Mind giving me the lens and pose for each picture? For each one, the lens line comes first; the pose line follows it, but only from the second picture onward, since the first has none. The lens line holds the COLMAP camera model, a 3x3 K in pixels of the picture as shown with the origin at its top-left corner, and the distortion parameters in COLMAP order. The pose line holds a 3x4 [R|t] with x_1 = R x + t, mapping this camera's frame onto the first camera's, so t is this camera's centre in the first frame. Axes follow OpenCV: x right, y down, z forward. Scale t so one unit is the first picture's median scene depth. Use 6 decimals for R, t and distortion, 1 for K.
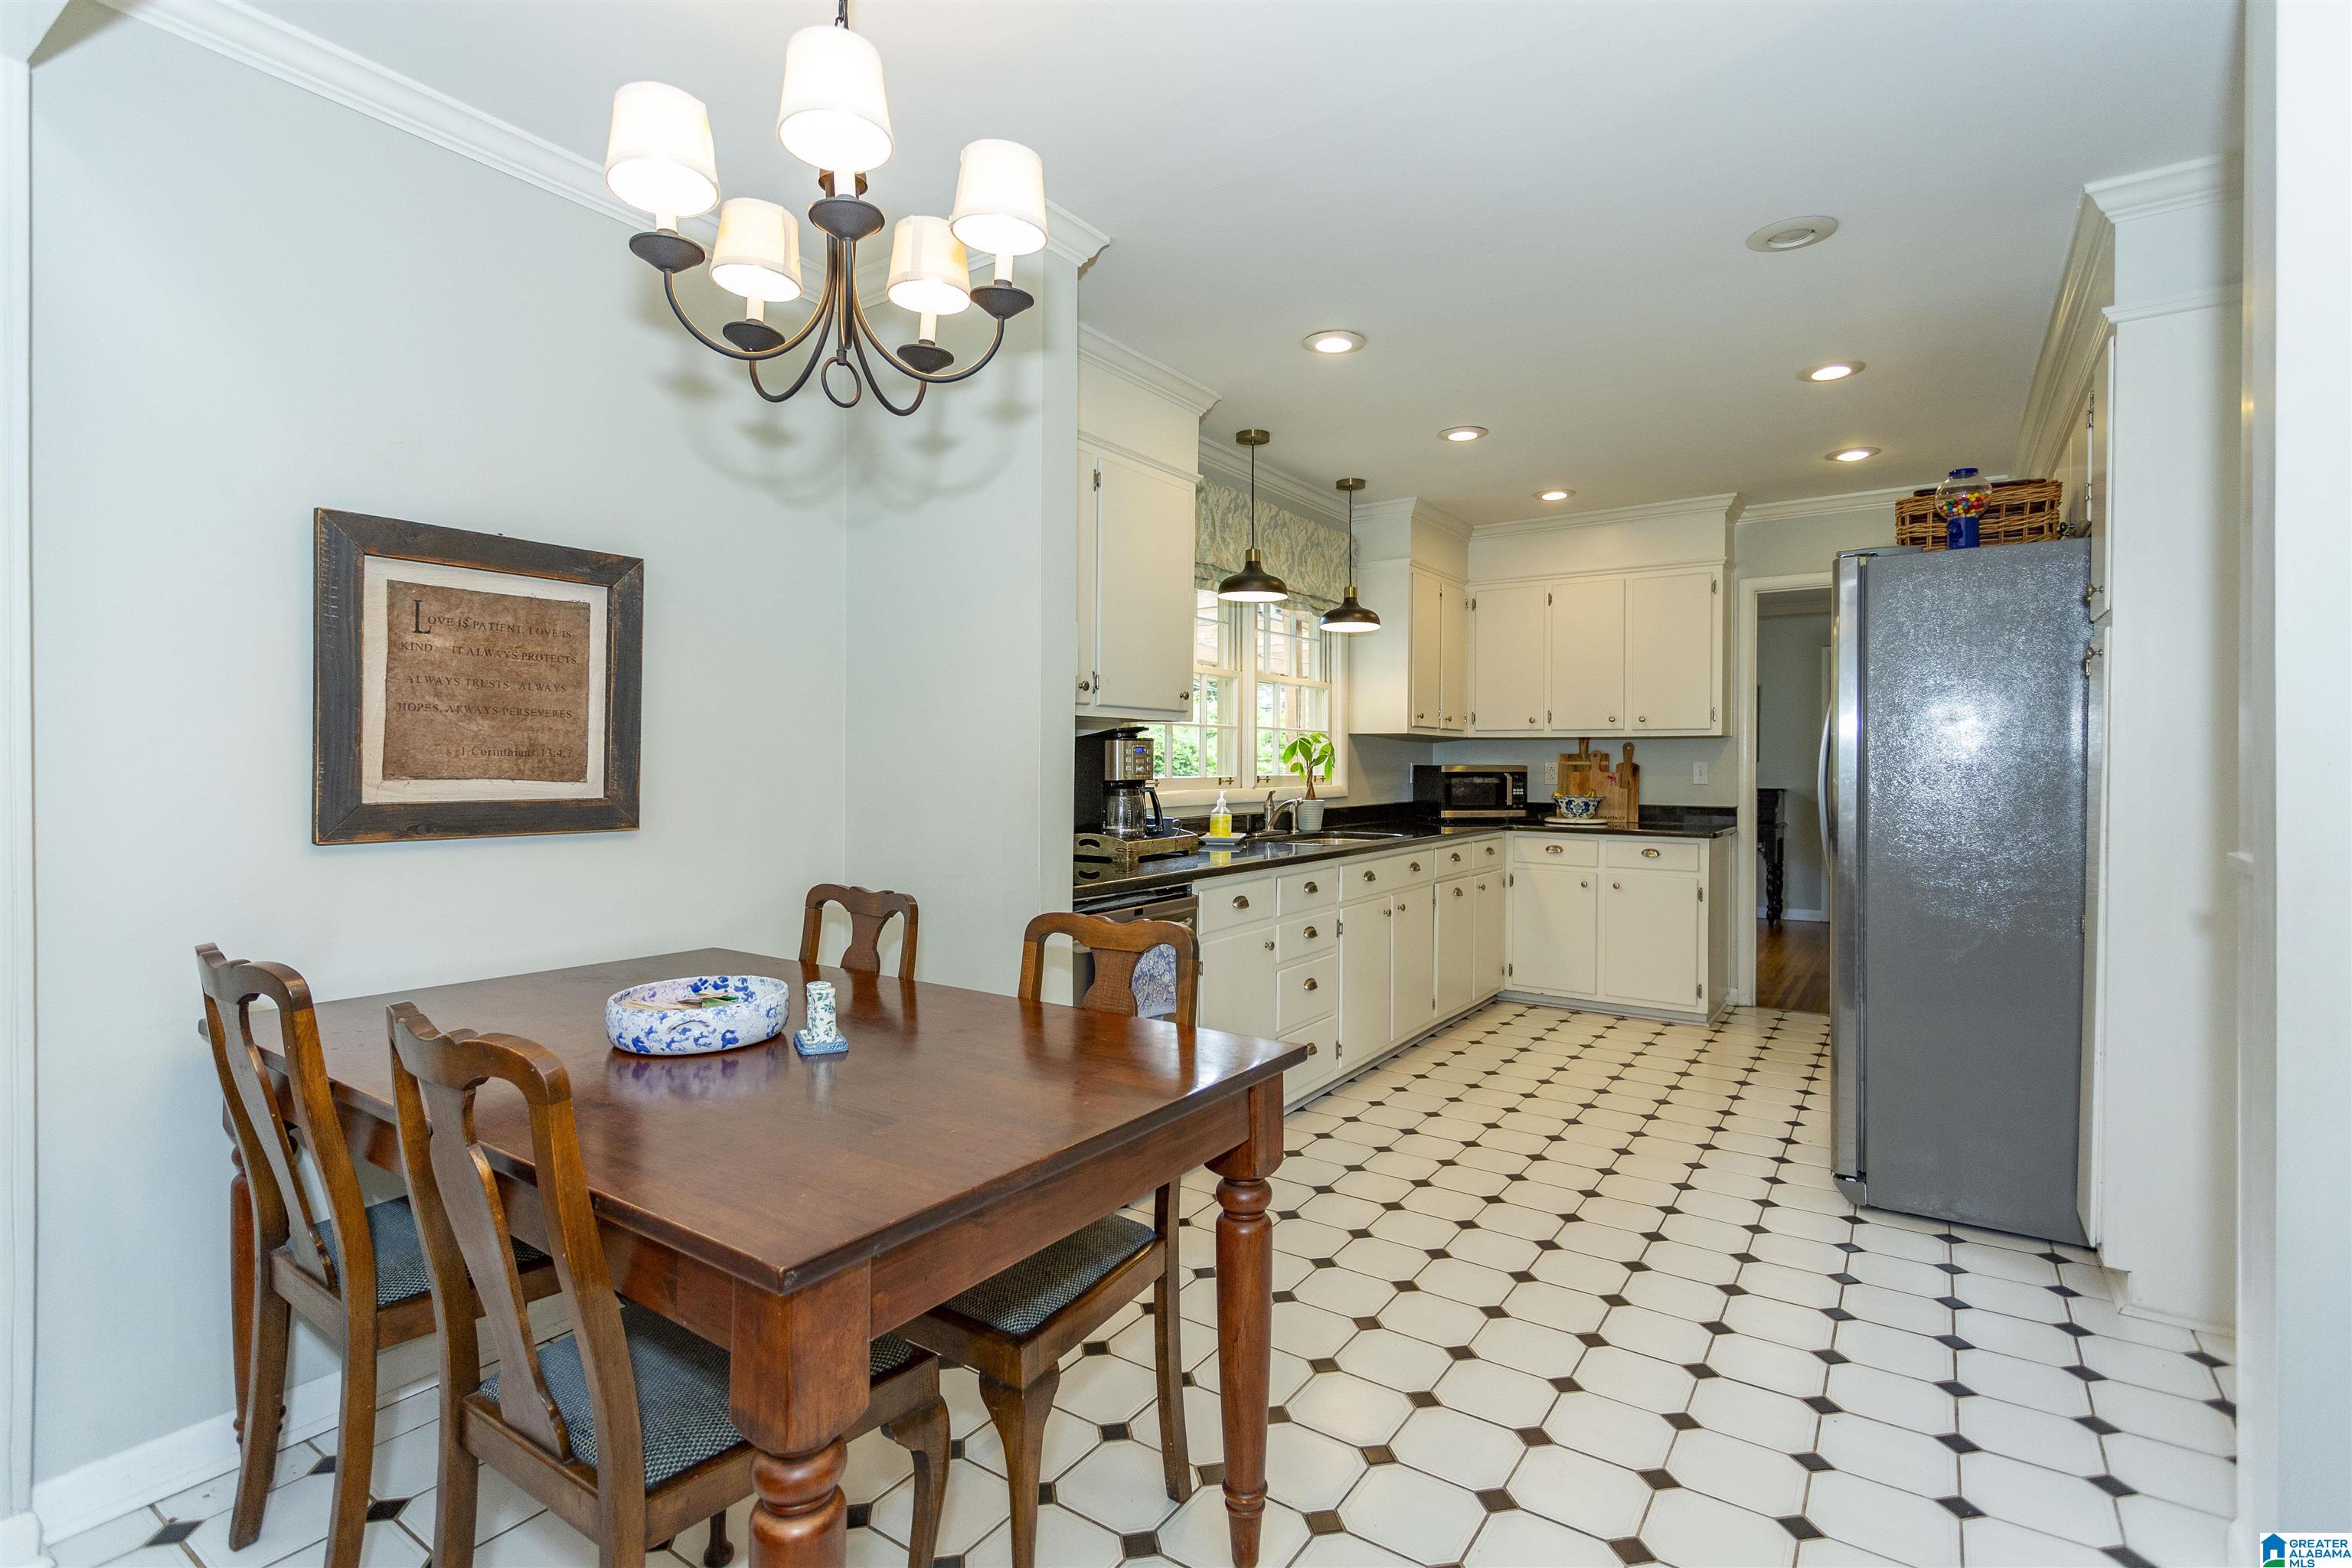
lens RADIAL K [[1113.0, 0, 1164.1], [0, 1113.0, 731.3], [0, 0, 1]] dist [-0.003679, -0.000593]
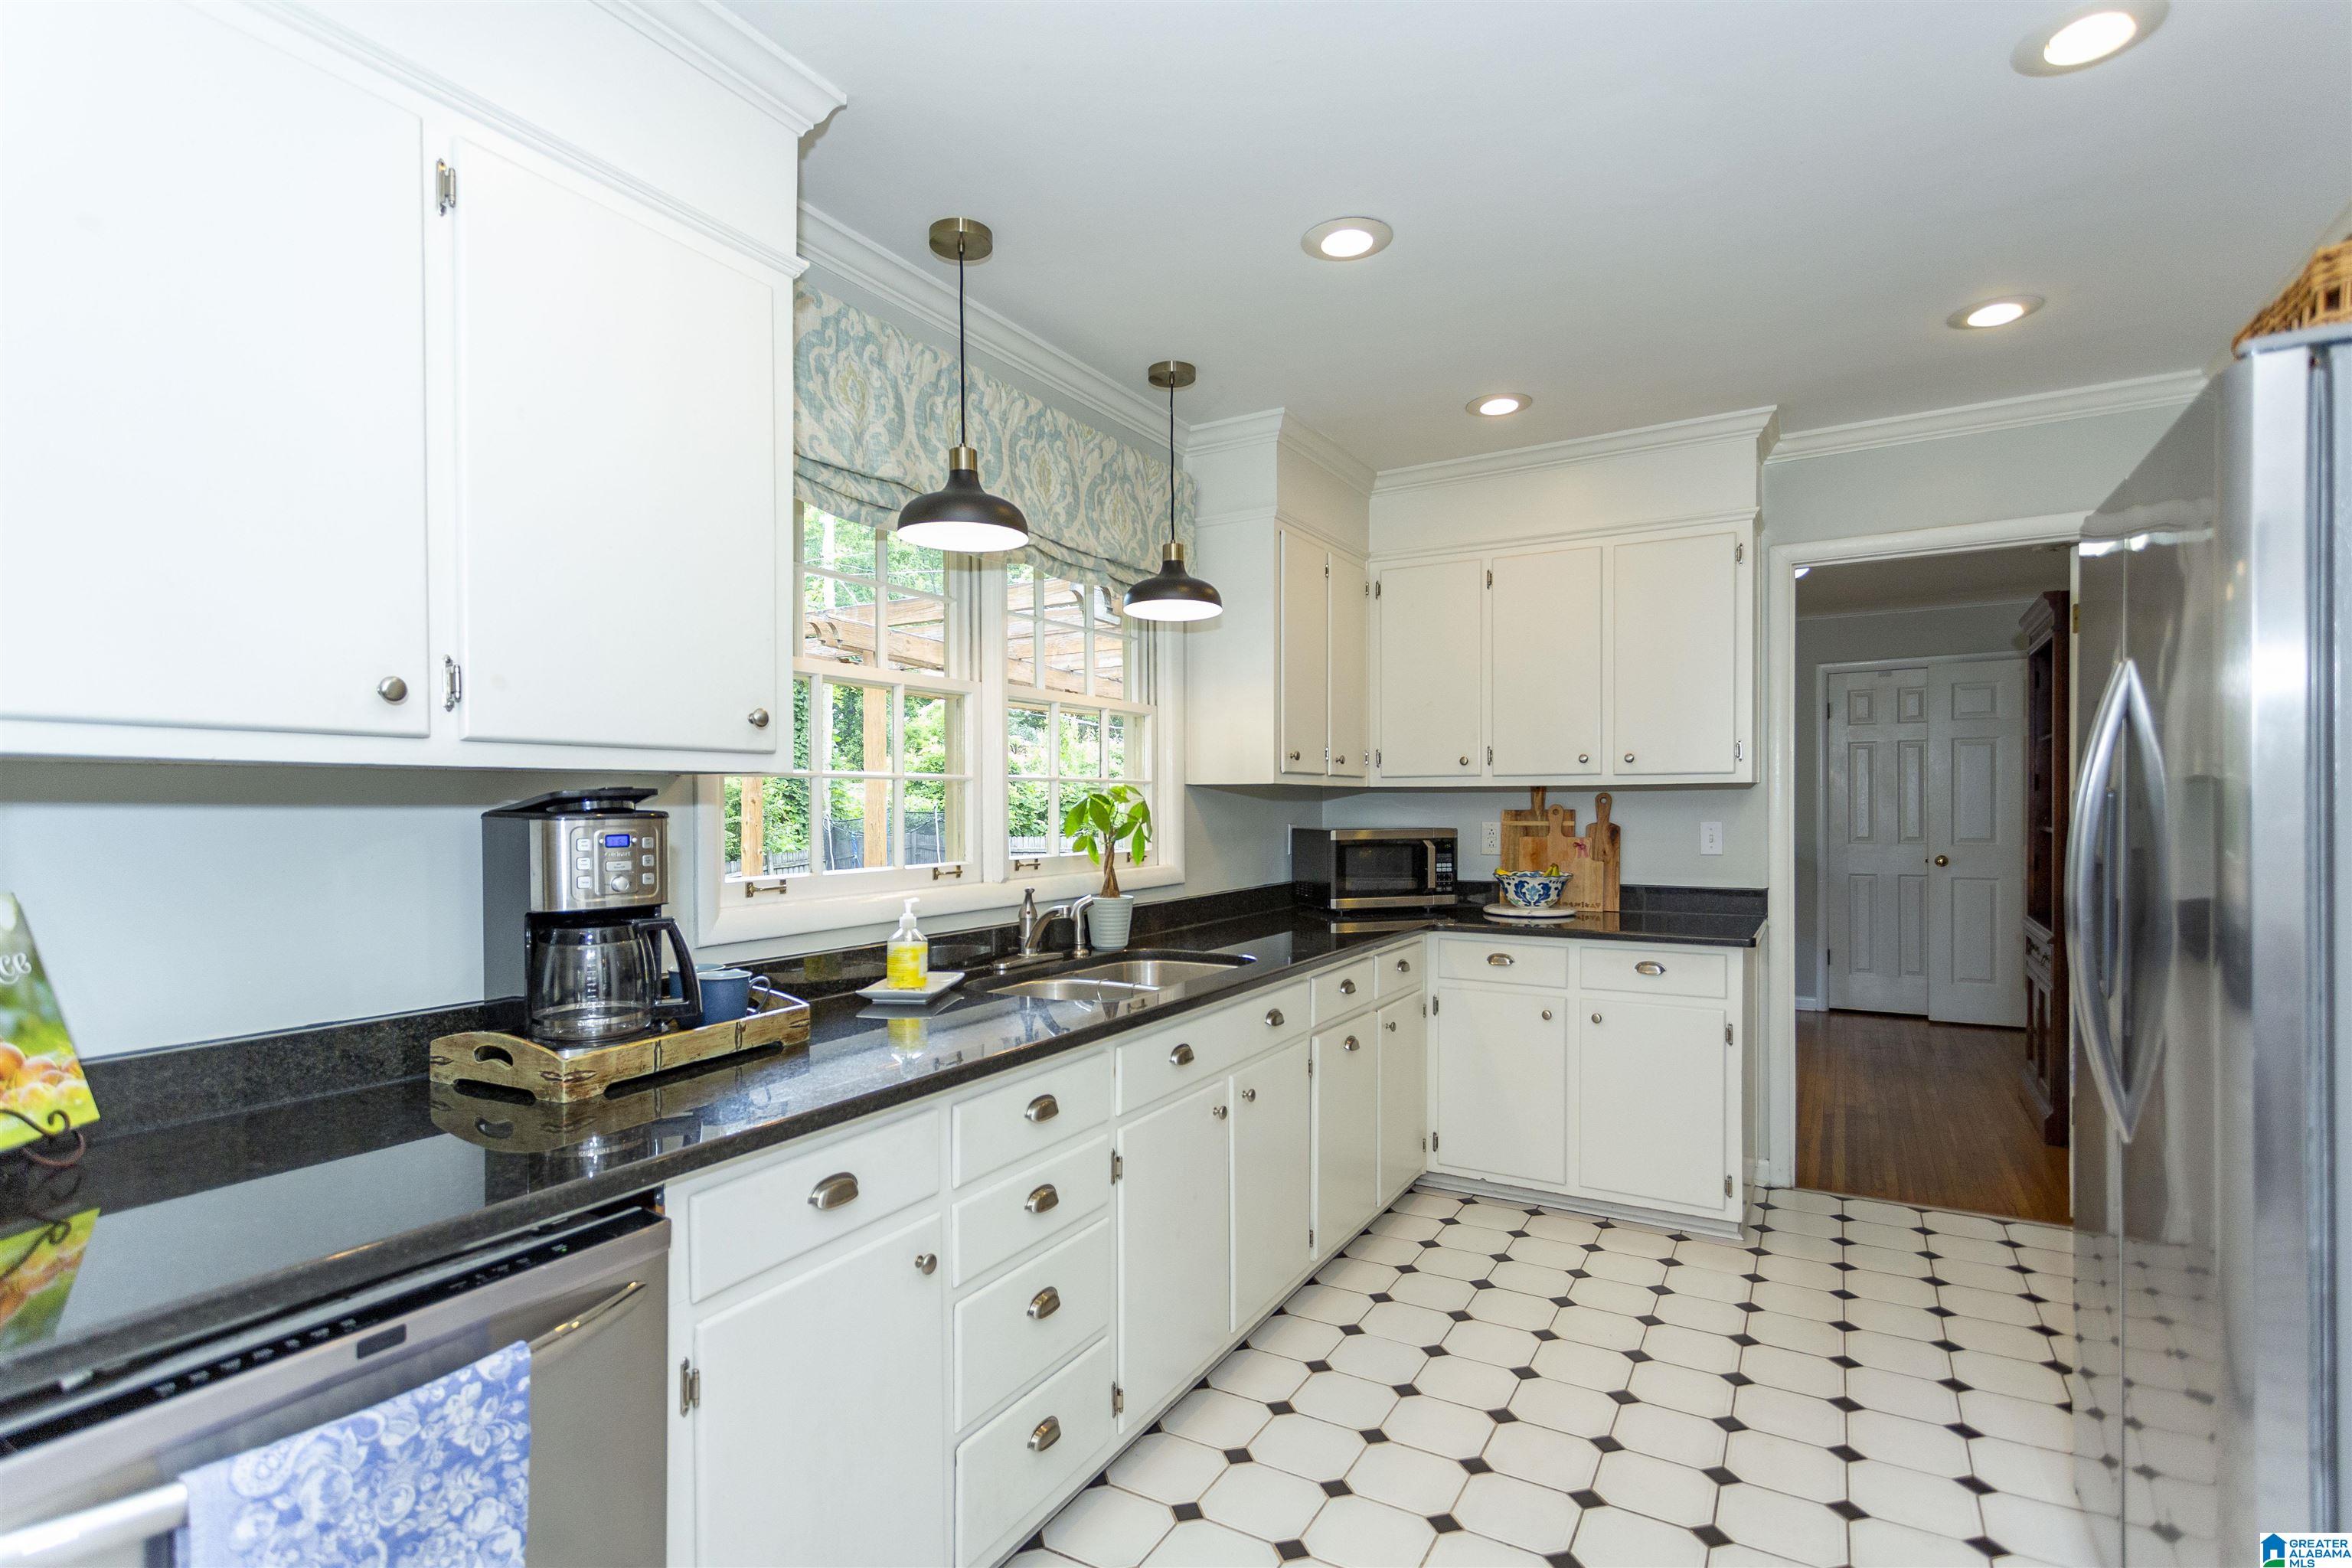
lens RADIAL K [[1123.4, 0, 1163.9], [0, 1123.4, 777.2], [0, 0, 1]] dist [-0.004016, 0.012164]
pose [[0.997389, -0.008441, 0.071719, 0.114206], [0.008035, 0.999950, 0.005953, -0.006399], [-0.071766, -0.005361, 0.997407, 0.379123]]
